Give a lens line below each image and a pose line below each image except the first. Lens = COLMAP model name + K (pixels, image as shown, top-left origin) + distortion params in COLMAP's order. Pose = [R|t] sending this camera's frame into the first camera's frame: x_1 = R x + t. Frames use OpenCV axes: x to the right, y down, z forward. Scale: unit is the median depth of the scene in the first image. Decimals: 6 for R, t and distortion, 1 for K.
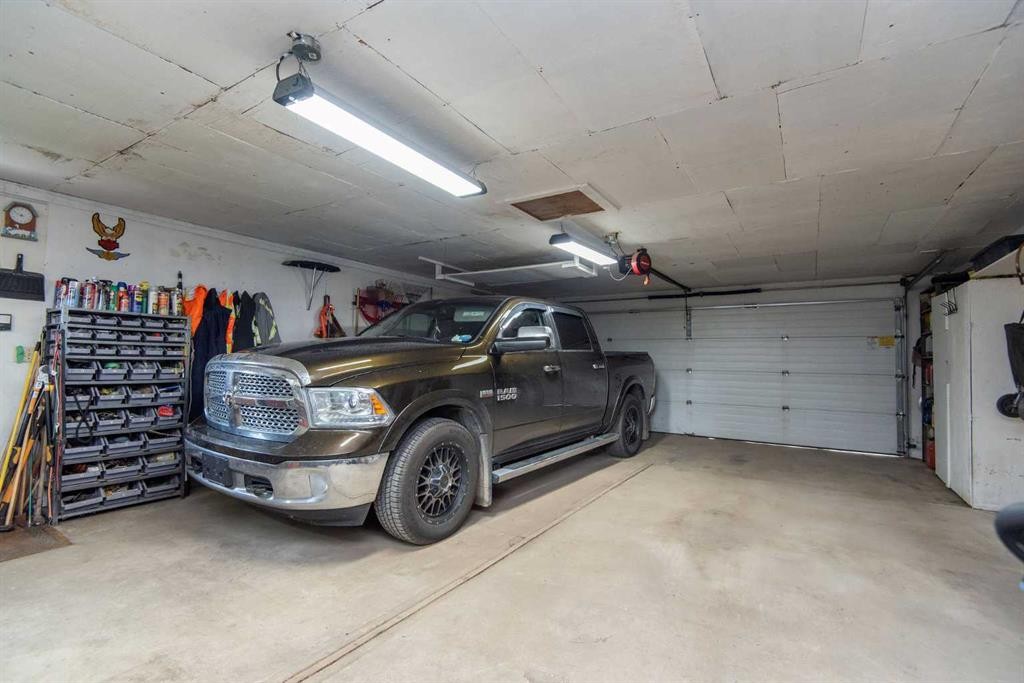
lens RADIAL K [[465.5, 0, 510.5], [0, 465.5, 335.4], [0, 0, 1]] dist [0.039441, -0.032318]
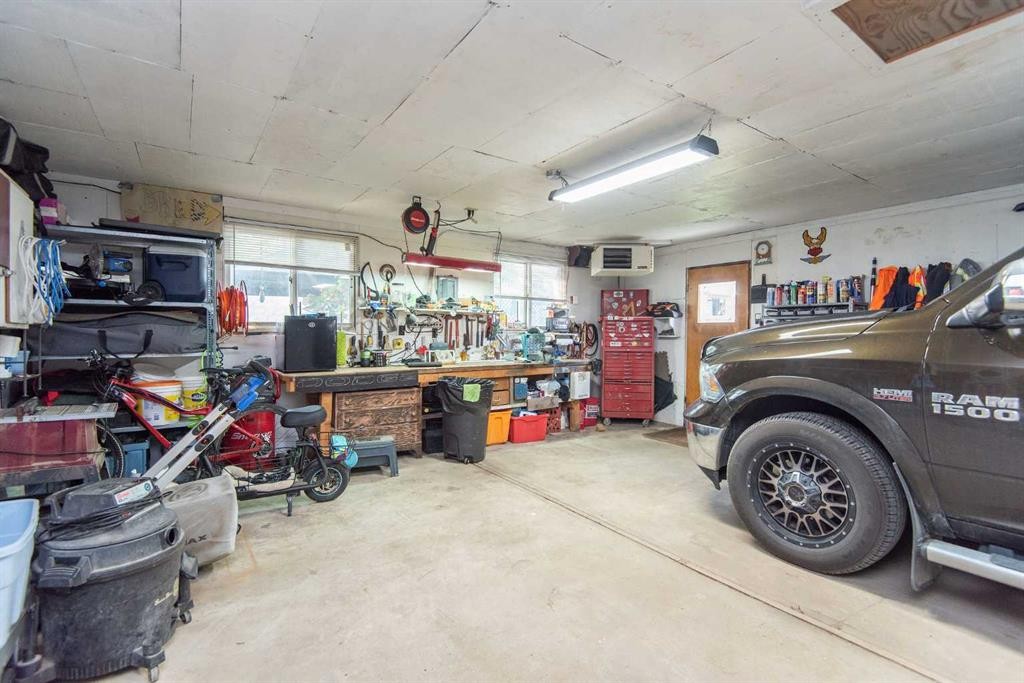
lens RADIAL K [[465.5, 0, 510.5], [0, 465.5, 335.4], [0, 0, 1]] dist [0.039441, -0.032318]
pose [[-0.385466, -0.016637, -0.922572, 0.706863], [0.039358, 0.998631, -0.034453, 0.050204], [0.921882, -0.049591, -0.384283, 0.793897]]
